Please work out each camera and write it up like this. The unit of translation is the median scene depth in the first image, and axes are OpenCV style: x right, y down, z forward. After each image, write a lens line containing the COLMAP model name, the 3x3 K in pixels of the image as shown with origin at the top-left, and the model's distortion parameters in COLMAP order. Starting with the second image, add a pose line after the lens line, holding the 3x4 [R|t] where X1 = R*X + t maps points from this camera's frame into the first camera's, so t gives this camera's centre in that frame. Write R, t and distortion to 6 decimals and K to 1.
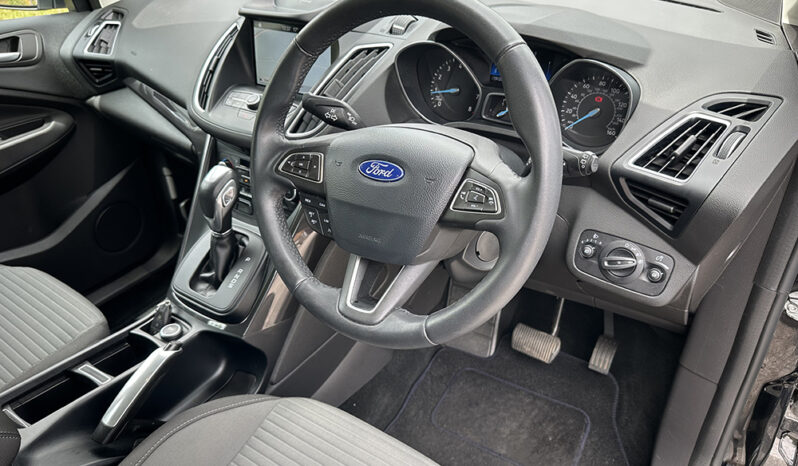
lens RADIAL K [[579.3, 0, 397.2], [0, 579.3, 231.4], [0, 0, 1]] dist [0.060777, -0.058126]
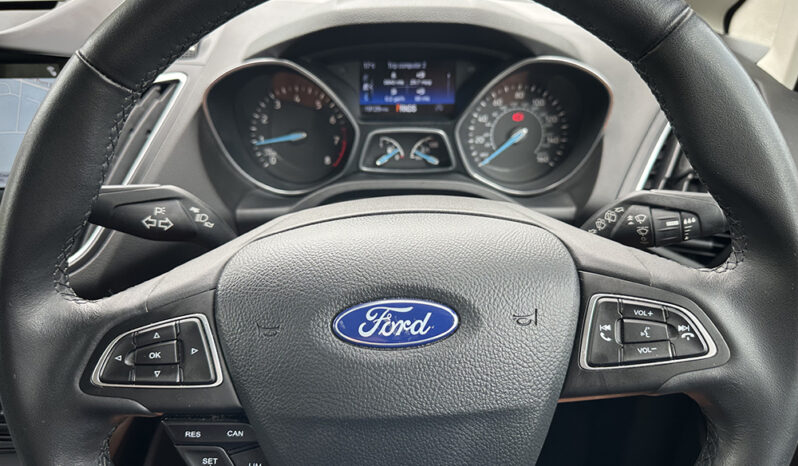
lens RADIAL K [[579.3, 0, 393.8], [0, 579.3, 246.4], [0, 0, 1]] dist [0.060777, -0.058126]
pose [[0.839745, -0.239194, 0.487457, -0.167375], [0.259950, 0.965276, 0.025842, -0.126215], [-0.476712, 0.105014, 0.872765, 0.445687]]
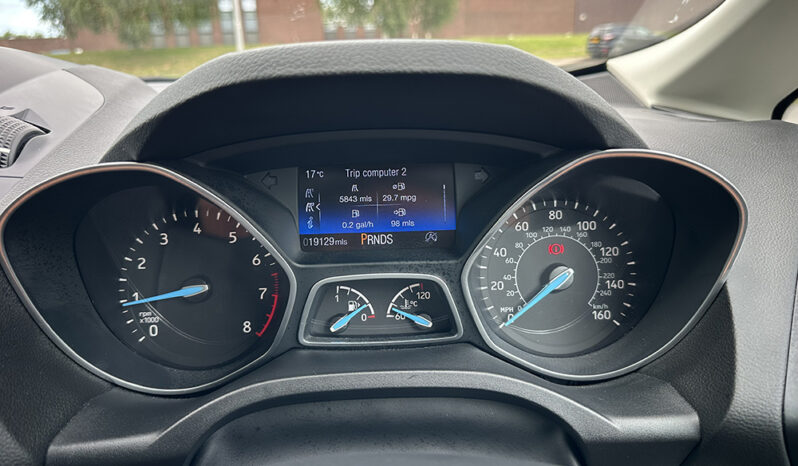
lens RADIAL K [[579.3, 0, 397.7], [0, 579.3, 229.7], [0, 0, 1]] dist [0.060777, -0.058126]
pose [[0.803664, -0.138696, 0.578695, -0.011342], [0.293921, 0.938079, -0.183353, -0.187213], [-0.517431, 0.317445, 0.794666, 0.677103]]
